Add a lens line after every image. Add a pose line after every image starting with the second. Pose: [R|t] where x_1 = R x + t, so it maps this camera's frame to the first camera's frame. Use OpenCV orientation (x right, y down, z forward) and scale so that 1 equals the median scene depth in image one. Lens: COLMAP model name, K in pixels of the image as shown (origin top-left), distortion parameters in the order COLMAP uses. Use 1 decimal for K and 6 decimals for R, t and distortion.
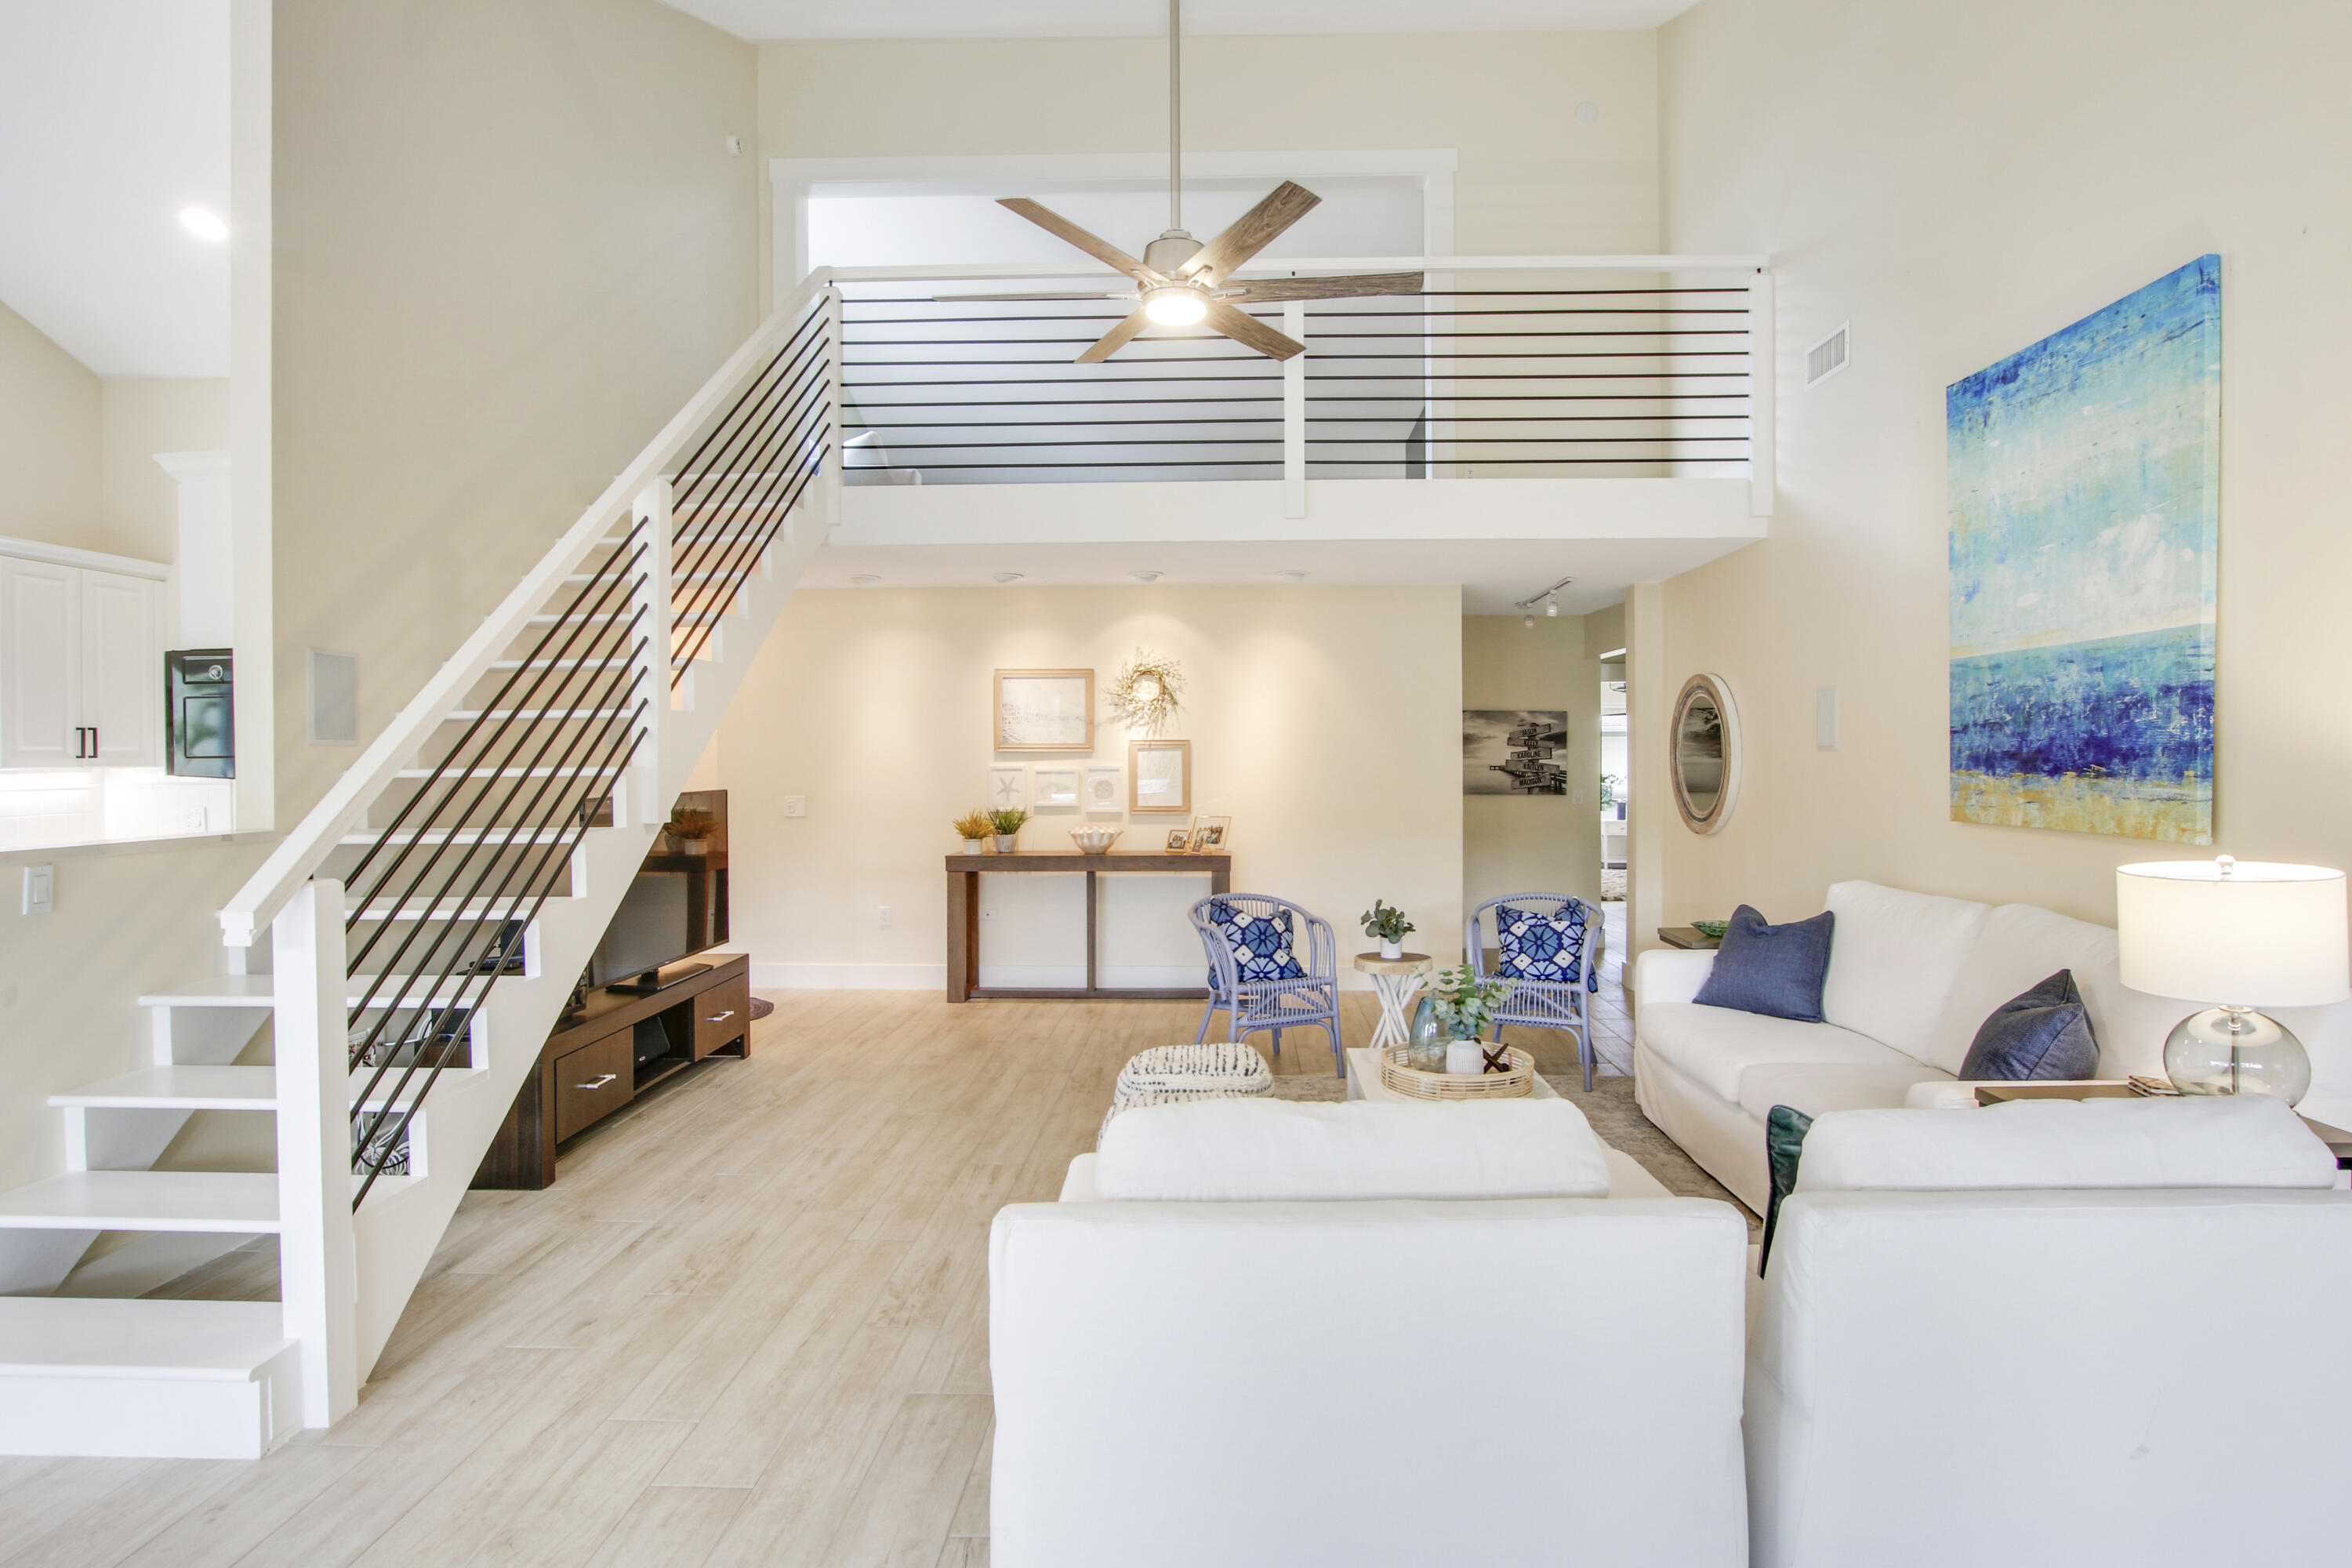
lens RADIAL K [[1211.6, 0, 1190.8], [0, 1211.6, 774.4], [0, 0, 1]] dist [-0.020482, 0.002843]
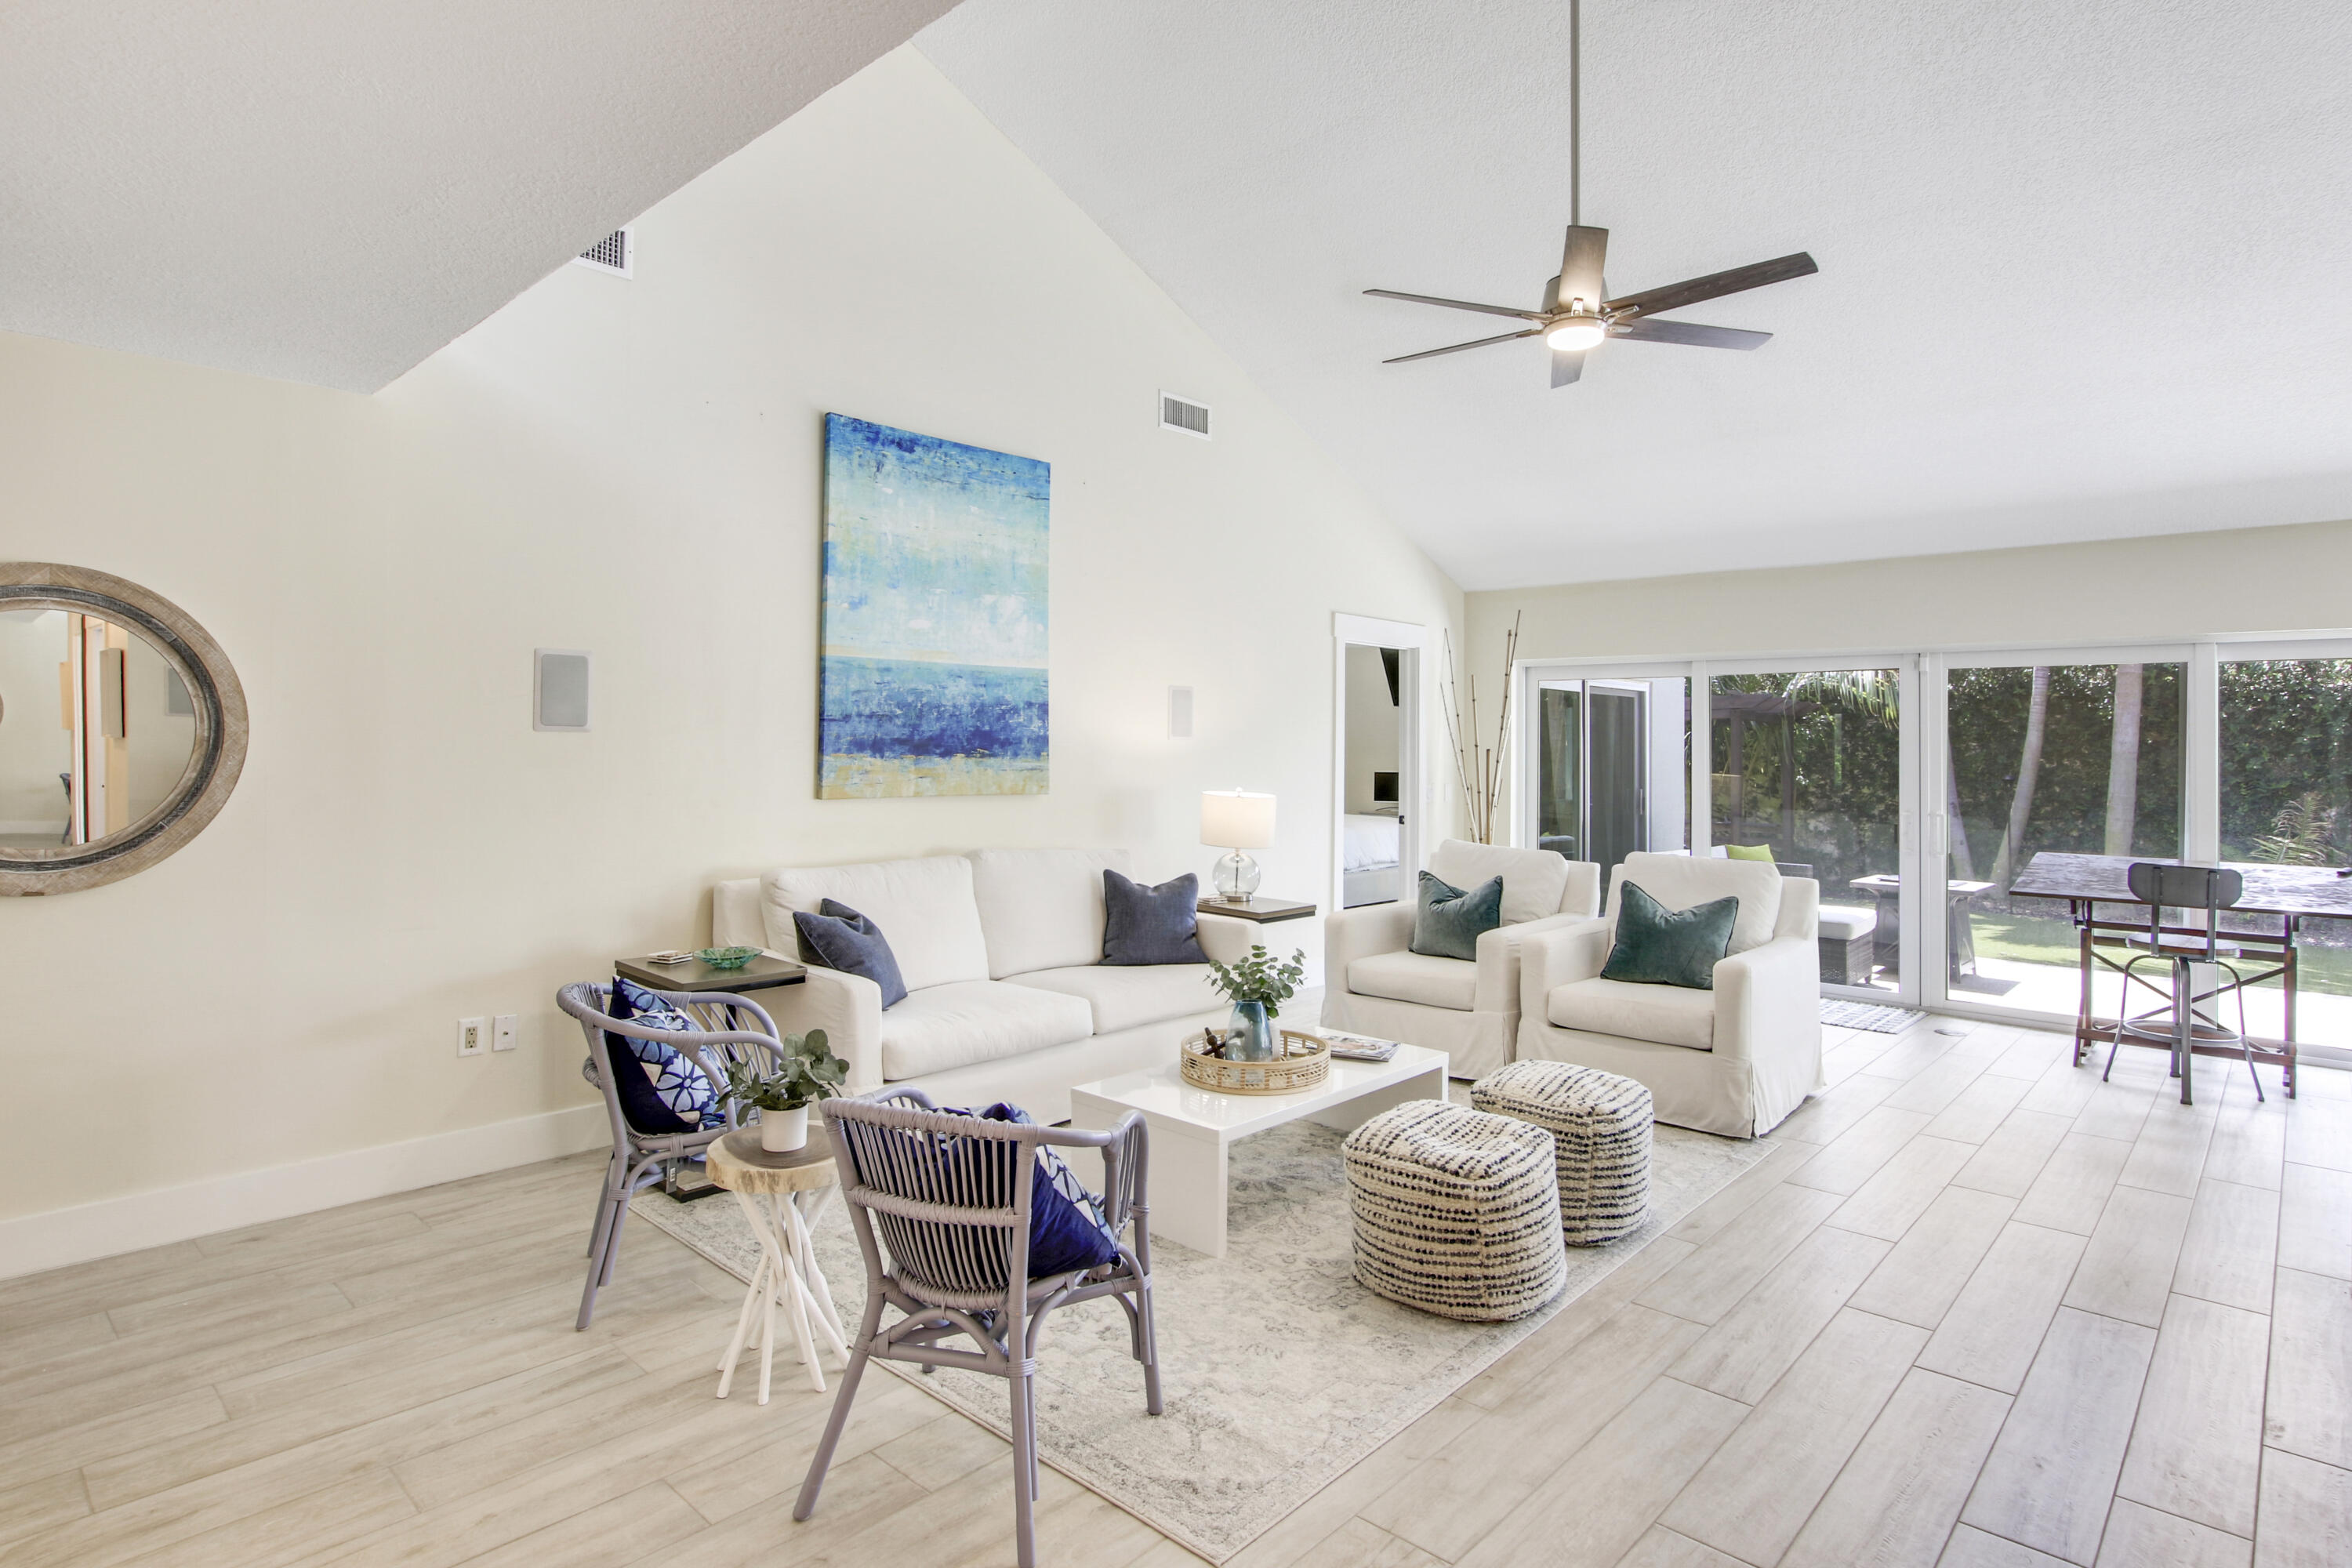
lens RADIAL K [[1211.6, 0, 1179.8], [0, 1211.6, 766.6], [0, 0, 1]] dist [-0.020482, 0.002843]
pose [[-0.742199, -0.005489, 0.670157, -0.382024], [0.008800, 0.999800, 0.017935, -0.009174], [-0.670122, 0.019209, -0.742003, 1.672846]]
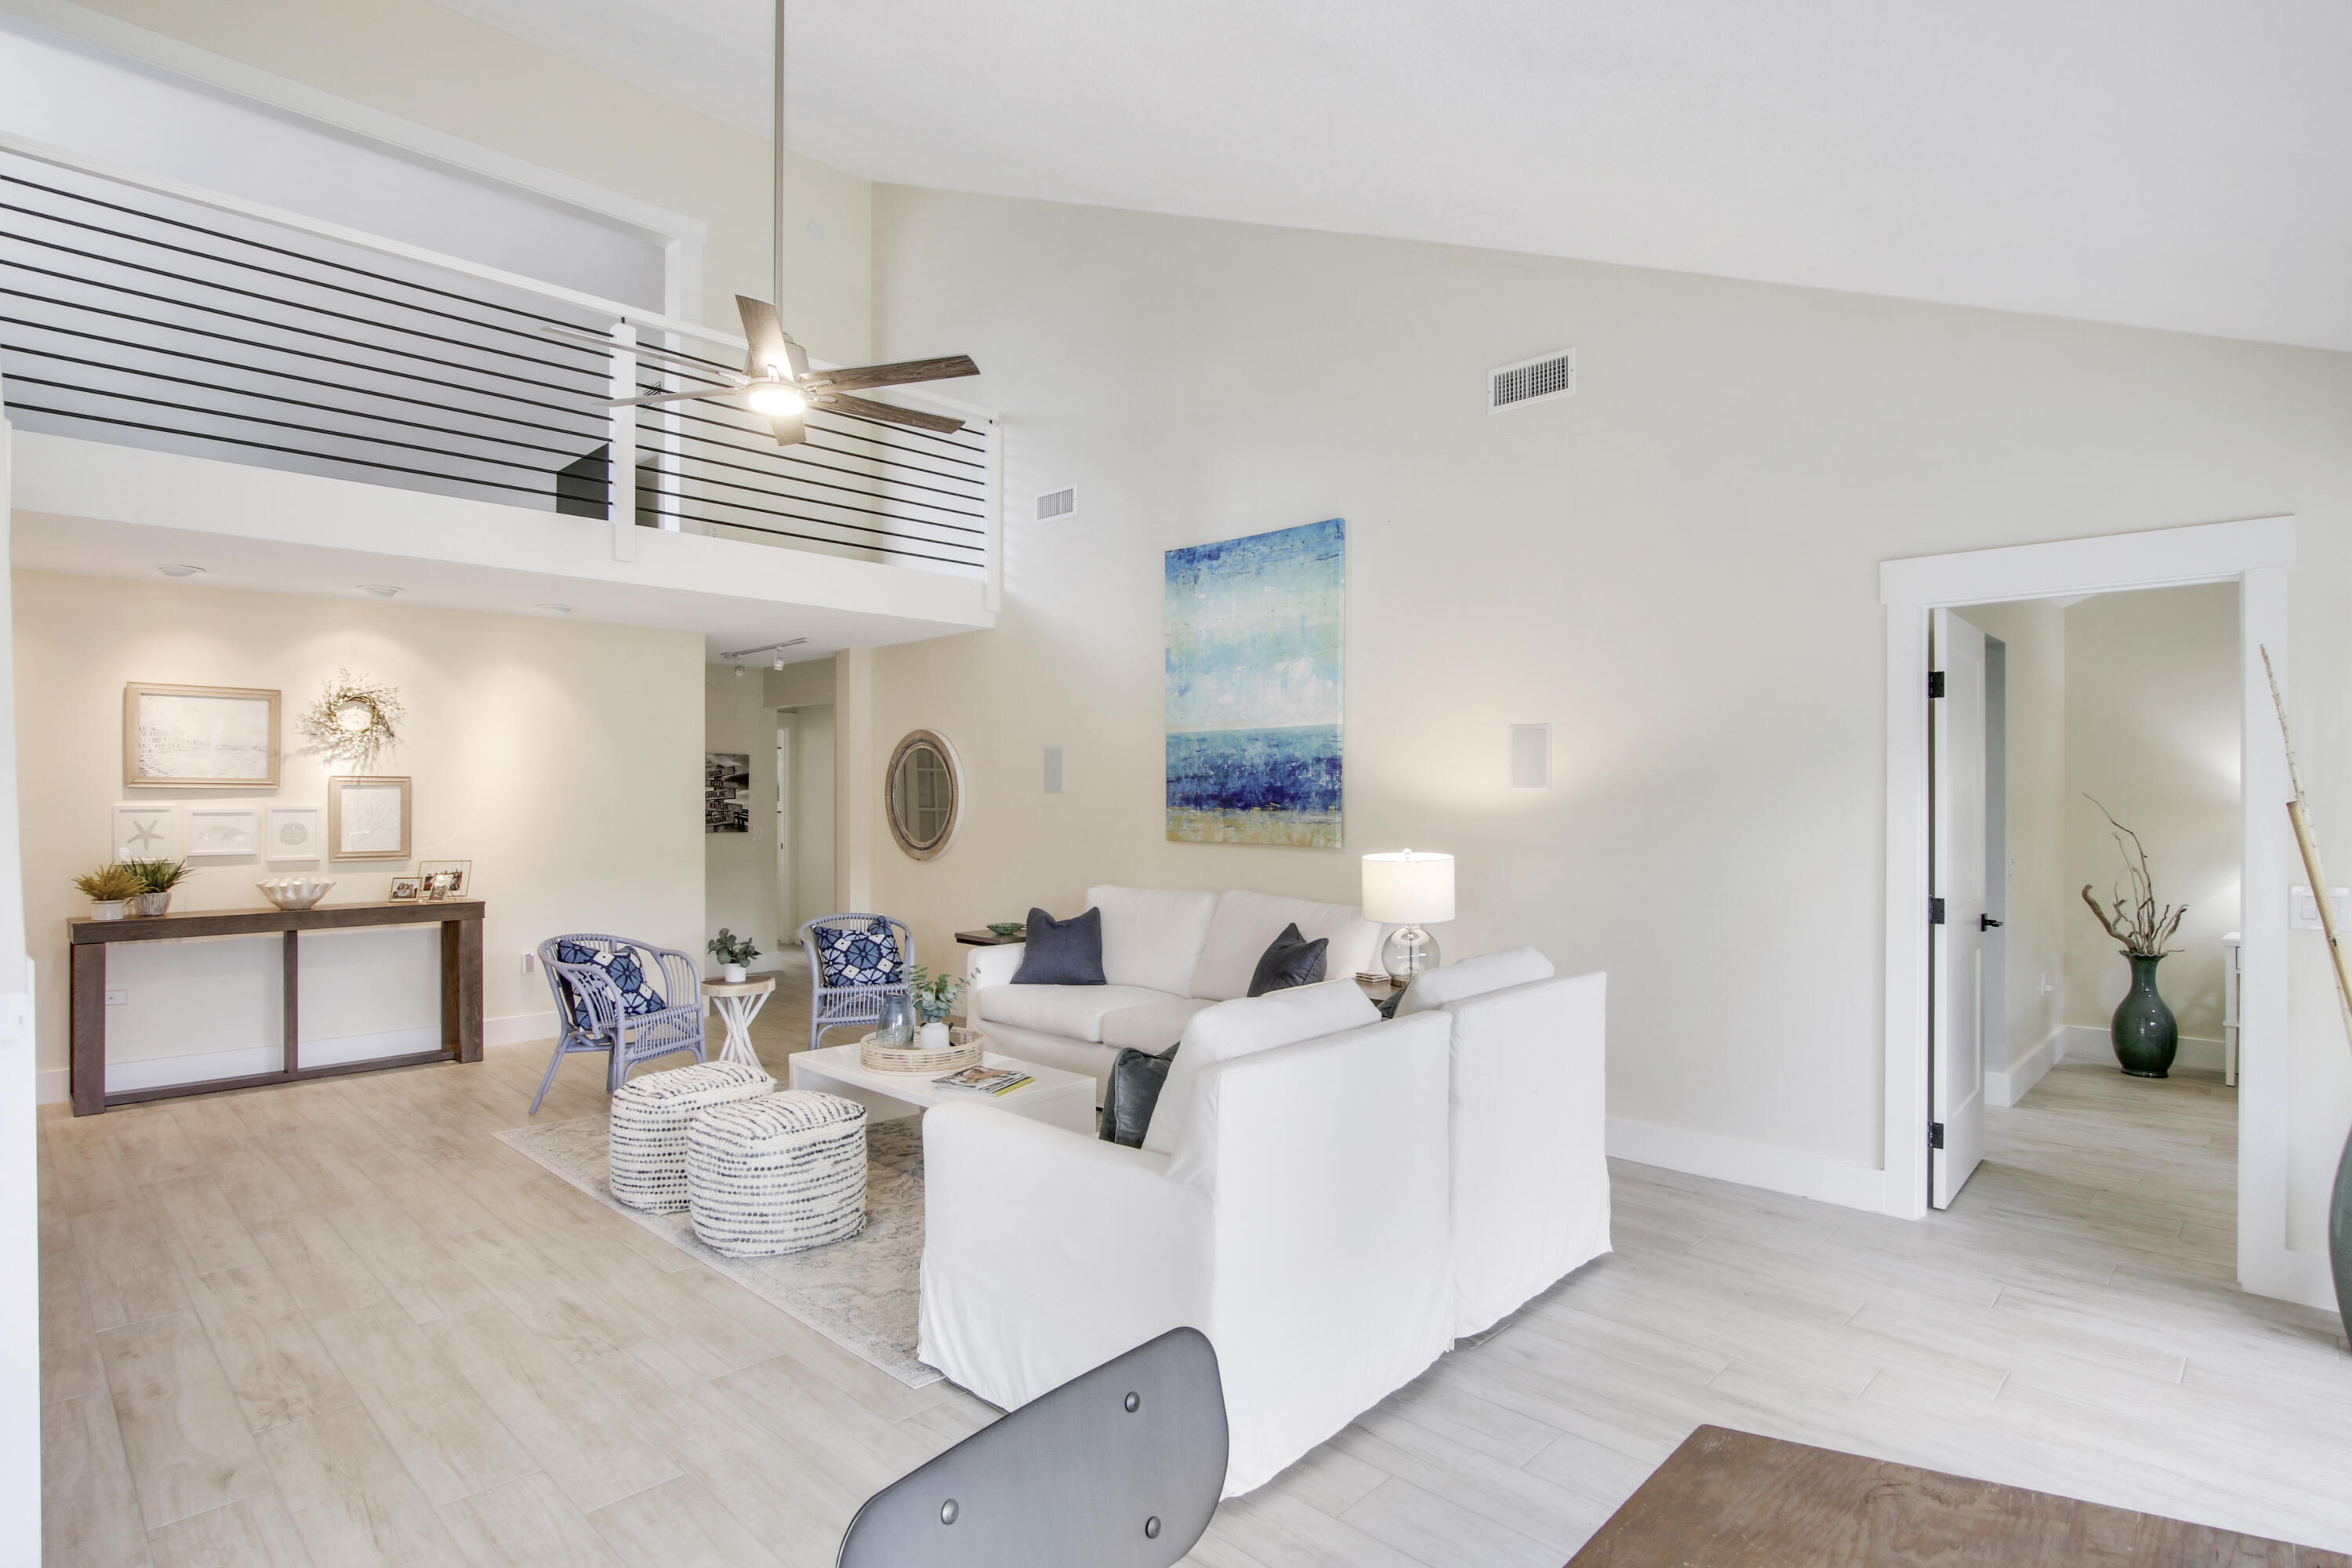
lens RADIAL K [[1211.6, 0, 1176.0], [0, 1211.6, 808.5], [0, 0, 1]] dist [-0.020482, 0.002843]
pose [[0.673952, -0.002594, 0.738770, -0.495389], [0.007009, 0.999971, -0.002883, 0.003122], [-0.738742, 0.007121, 0.673951, -0.029656]]
